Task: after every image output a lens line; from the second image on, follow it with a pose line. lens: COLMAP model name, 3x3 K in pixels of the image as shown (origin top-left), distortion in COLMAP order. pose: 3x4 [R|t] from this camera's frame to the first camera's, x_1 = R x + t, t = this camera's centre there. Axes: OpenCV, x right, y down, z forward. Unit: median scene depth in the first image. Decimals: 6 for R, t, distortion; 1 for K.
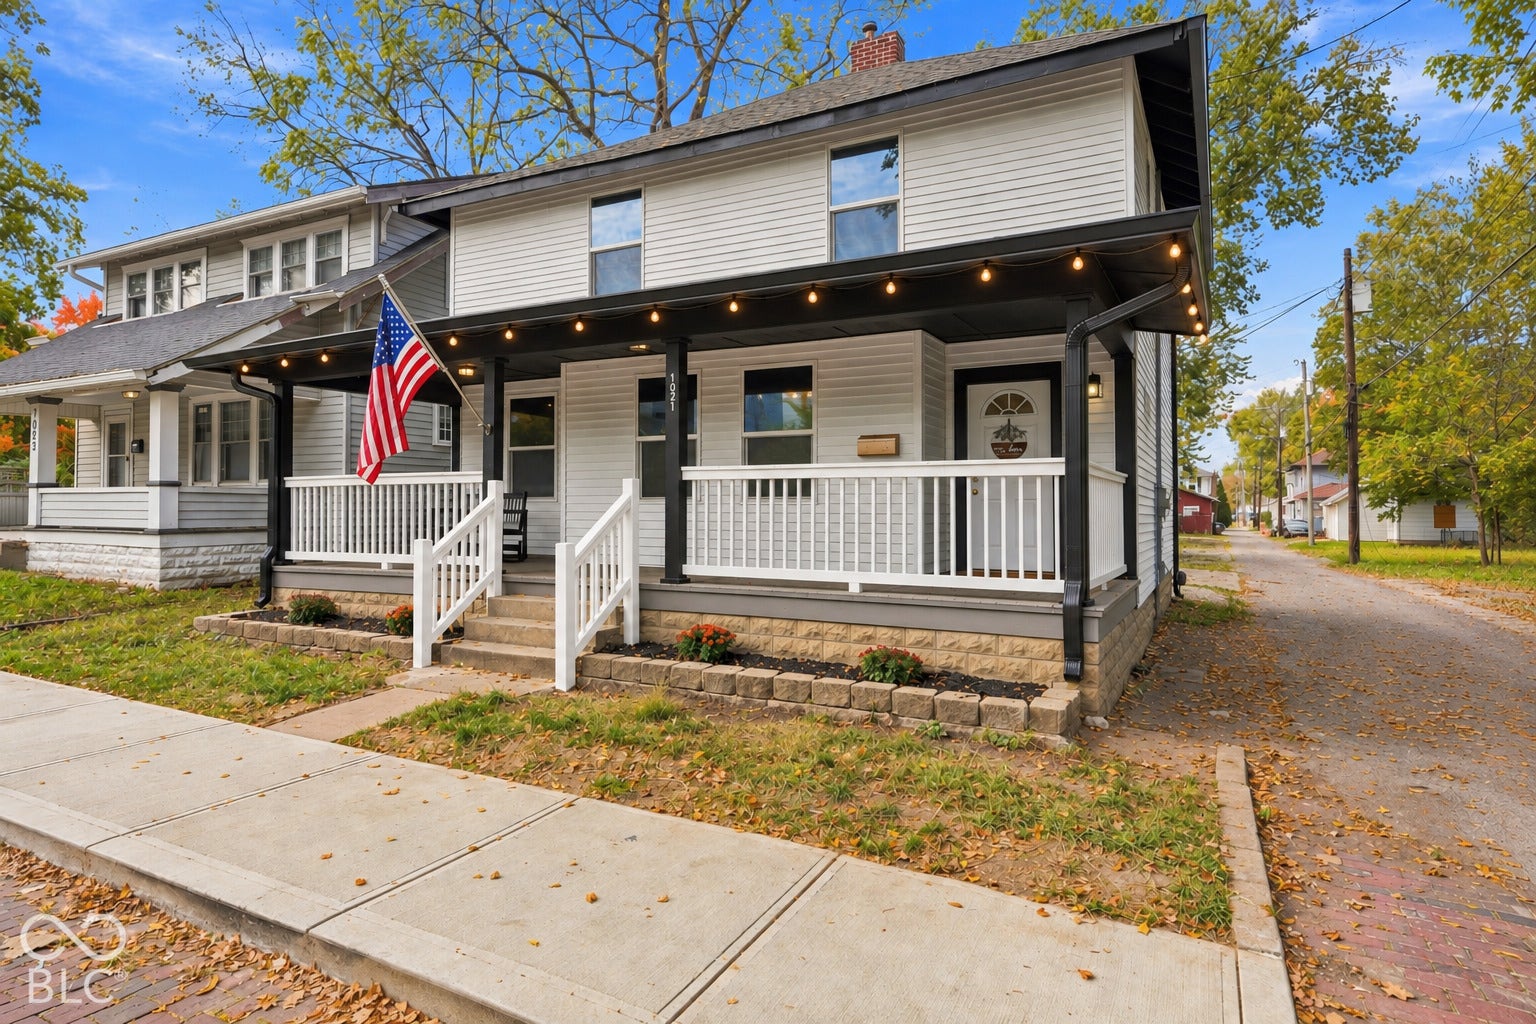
lens RADIAL K [[822.3, 0, 768.7], [0, 822.3, 492.8], [0, 0, 1]] dist [0.001056, 0.000069]
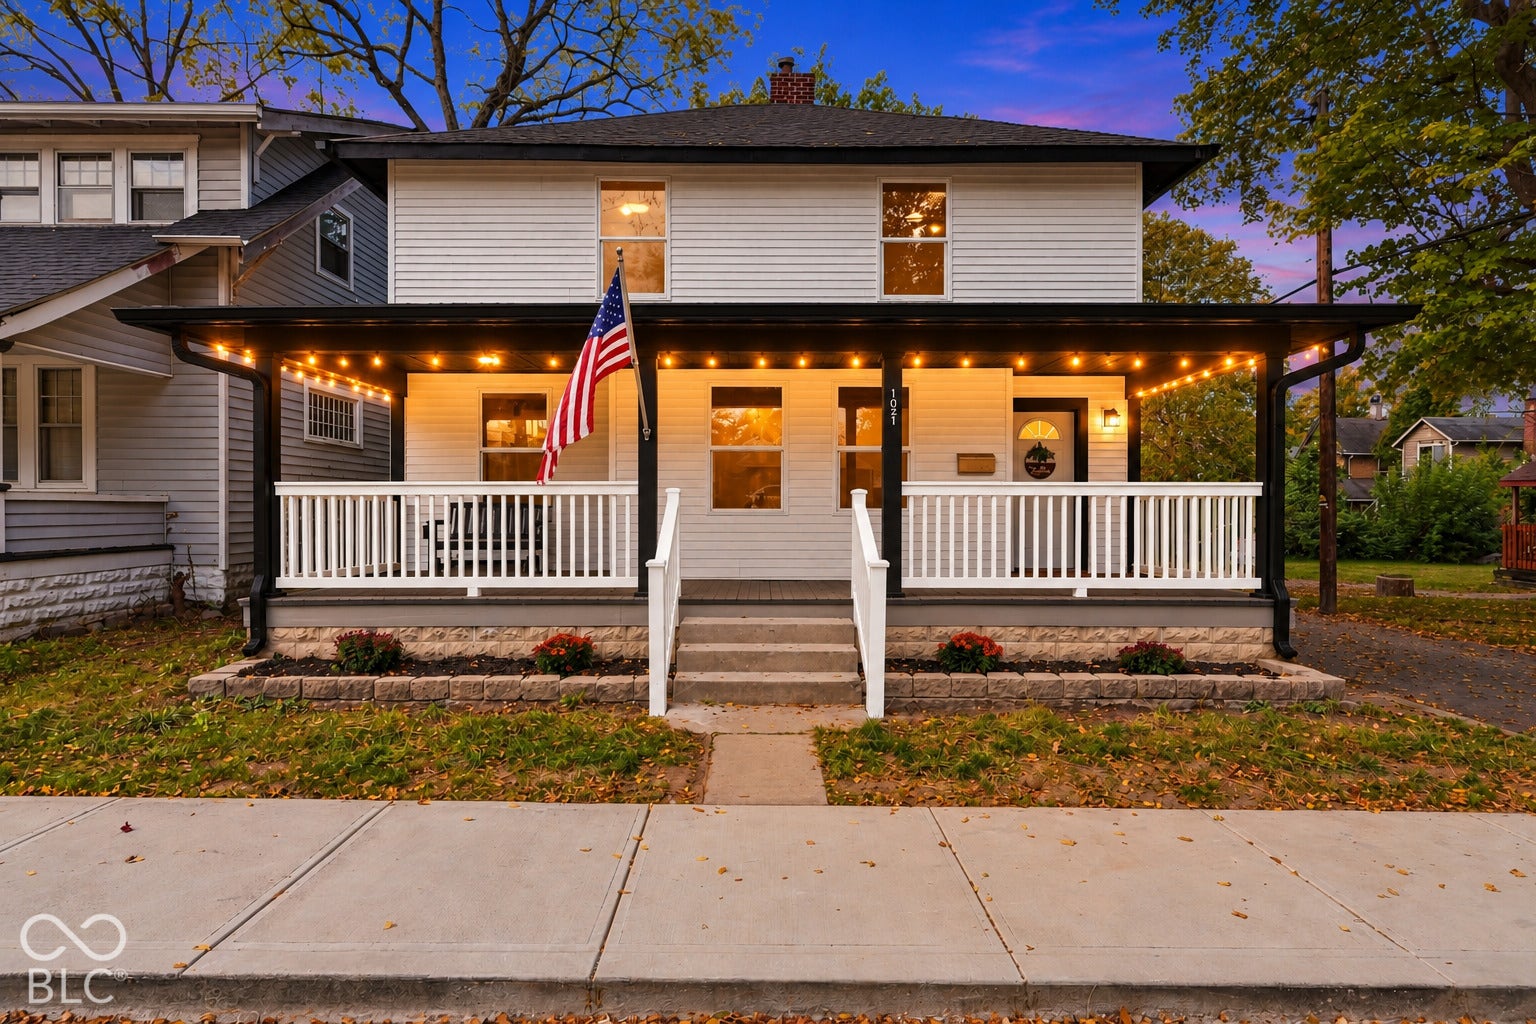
lens RADIAL K [[685.0, 0, 762.9], [0, 685.0, 526.2], [0, 0, 1]] dist [0.013170, 0.000412]
pose [[0.885587, -0.000839, 0.464473, -0.450038], [-0.010404, 0.999712, 0.021642, 0.005431], [-0.464358, -0.023998, 0.885323, 0.232897]]
